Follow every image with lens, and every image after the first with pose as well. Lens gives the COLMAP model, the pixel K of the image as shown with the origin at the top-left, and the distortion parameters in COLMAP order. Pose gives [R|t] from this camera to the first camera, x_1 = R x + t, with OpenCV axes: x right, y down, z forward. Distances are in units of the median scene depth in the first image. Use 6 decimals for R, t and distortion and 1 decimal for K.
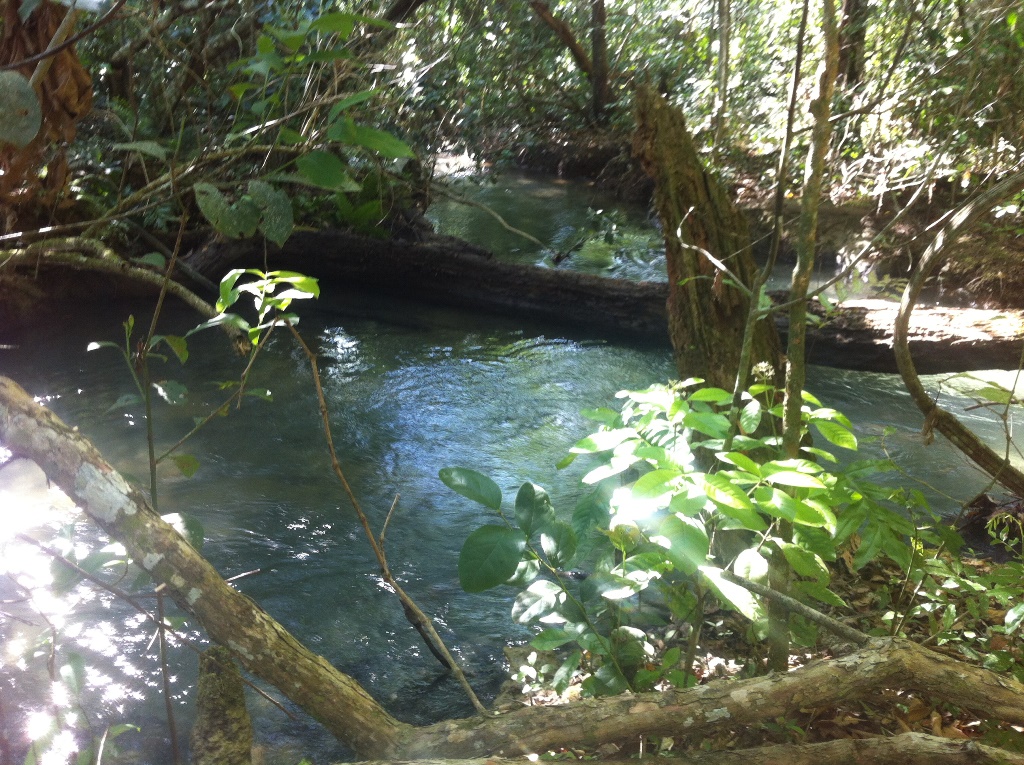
lens RADIAL K [[1037.9, 0, 508.1], [0, 1037.9, 387.6], [0, 0, 1]] dist [0.110867, -0.399358]
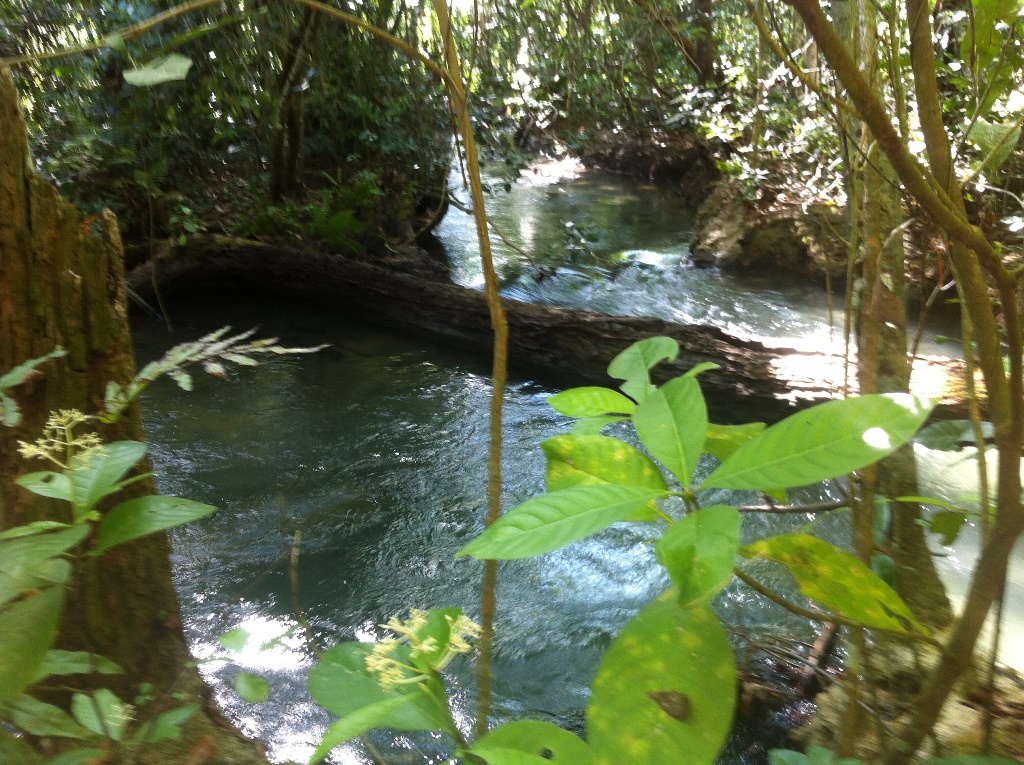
lens RADIAL K [[1038.6, 0, 512.7], [0, 1038.6, 398.4], [0, 0, 1]] dist [0.096808, -0.333777]
pose [[0.973644, 0.035480, -0.225296, 0.271490], [-0.034421, 0.999370, 0.008625, -0.034017], [0.225460, -0.000643, 0.974252, 0.171555]]
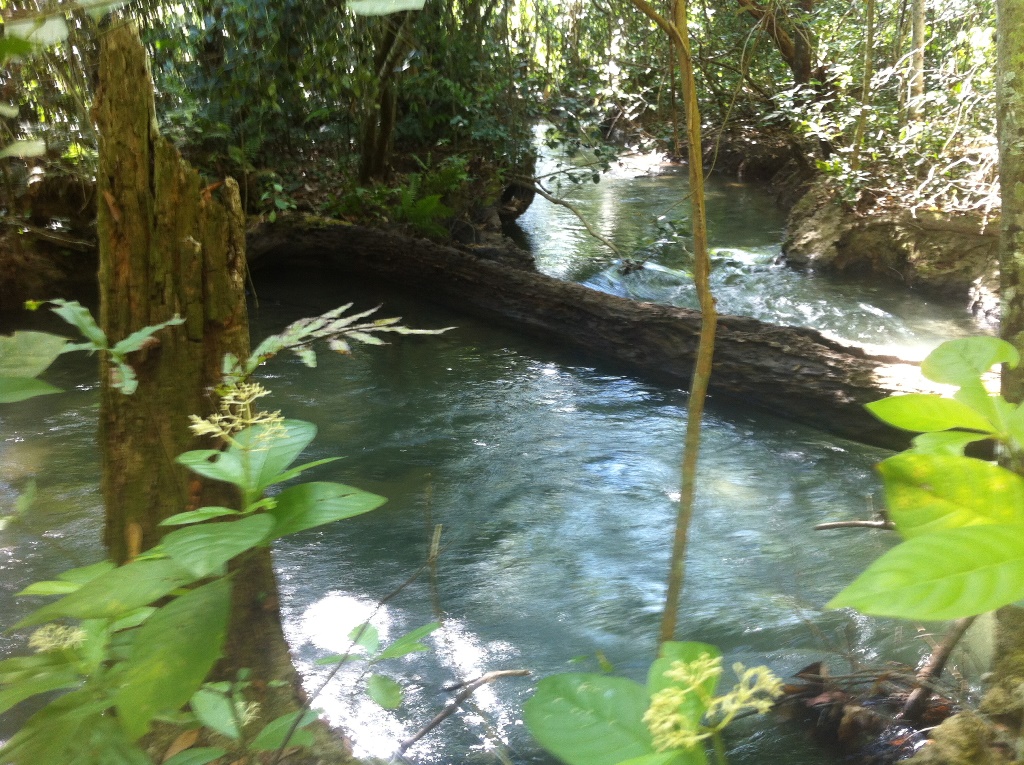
lens RADIAL K [[1037.9, 0, 508.1], [0, 1037.9, 387.6], [0, 0, 1]] dist [0.110867, -0.399358]
pose [[0.953142, 0.089681, -0.288924, 0.254204], [-0.090396, 0.995846, 0.010899, -0.033215], [0.288701, 0.015730, 0.957290, 0.180557]]
